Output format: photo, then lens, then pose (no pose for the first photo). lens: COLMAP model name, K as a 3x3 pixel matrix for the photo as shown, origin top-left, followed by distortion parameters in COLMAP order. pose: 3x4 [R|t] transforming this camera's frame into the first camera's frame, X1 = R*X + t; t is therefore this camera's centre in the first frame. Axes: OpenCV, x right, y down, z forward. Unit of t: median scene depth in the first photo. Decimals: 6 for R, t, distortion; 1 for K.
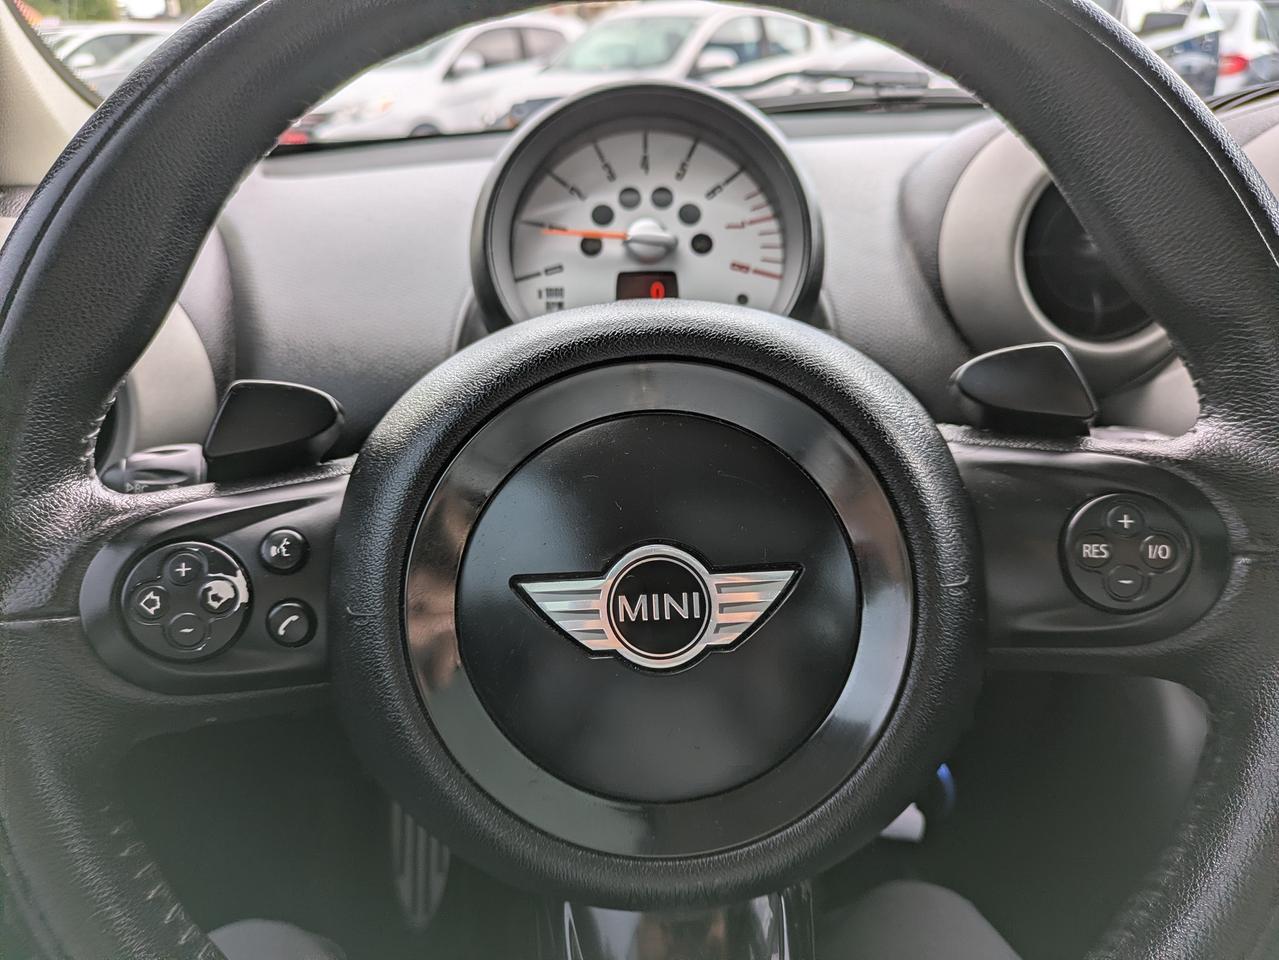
lens RADIAL K [[958.0, 0, 635.6], [0, 958.0, 486.6], [0, 0, 1]] dist [0.031588, -0.005694]
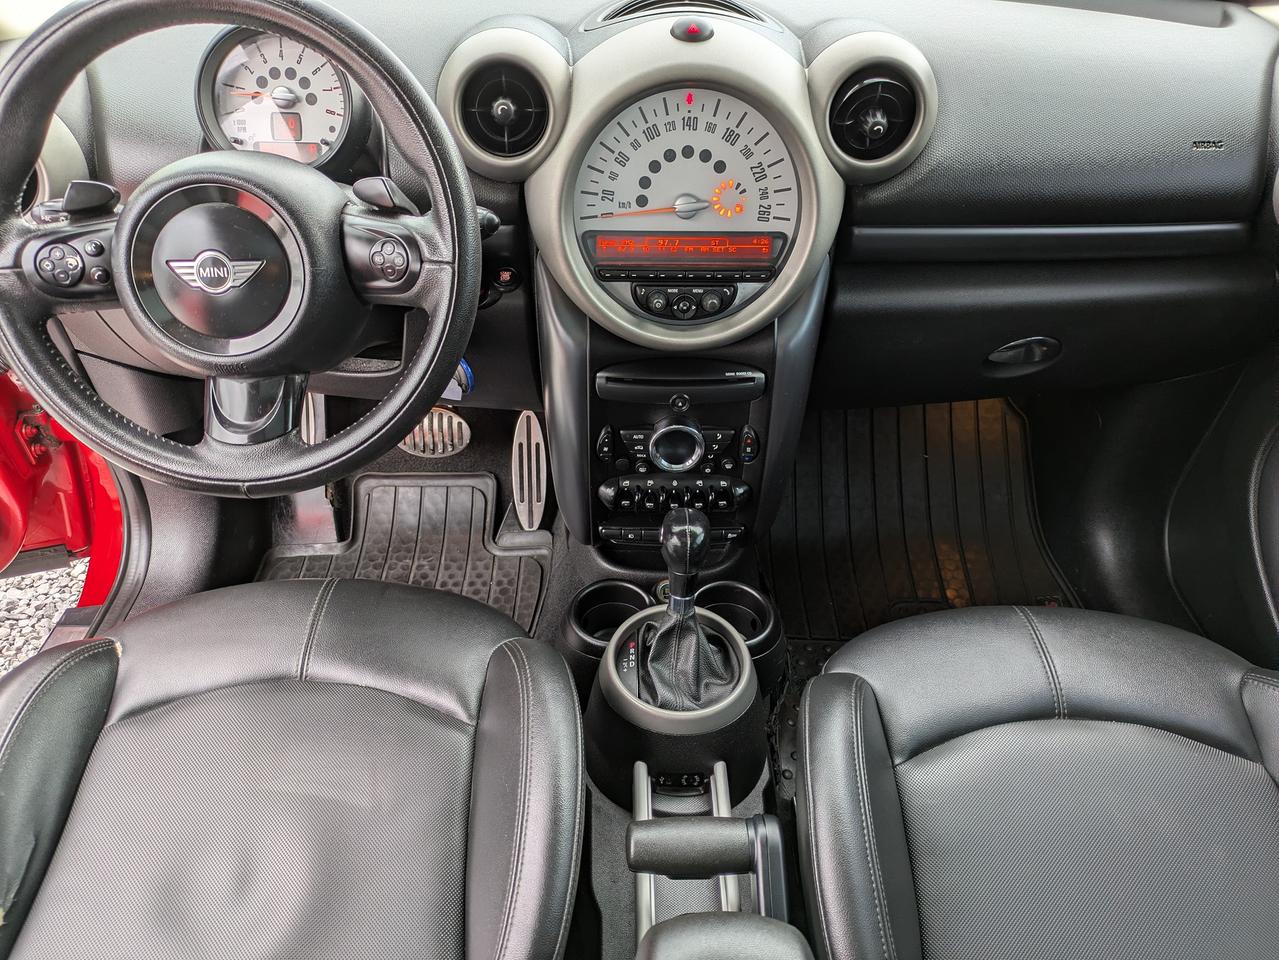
lens RADIAL K [[958.0, 0, 639.7], [0, 958.0, 471.6], [0, 0, 1]] dist [0.031588, -0.005694]
pose [[0.999057, 0.034198, -0.026765, 1.314759], [-0.024940, 0.956382, 0.291052, -0.170467], [0.035551, -0.290110, 0.956333, -1.812519]]
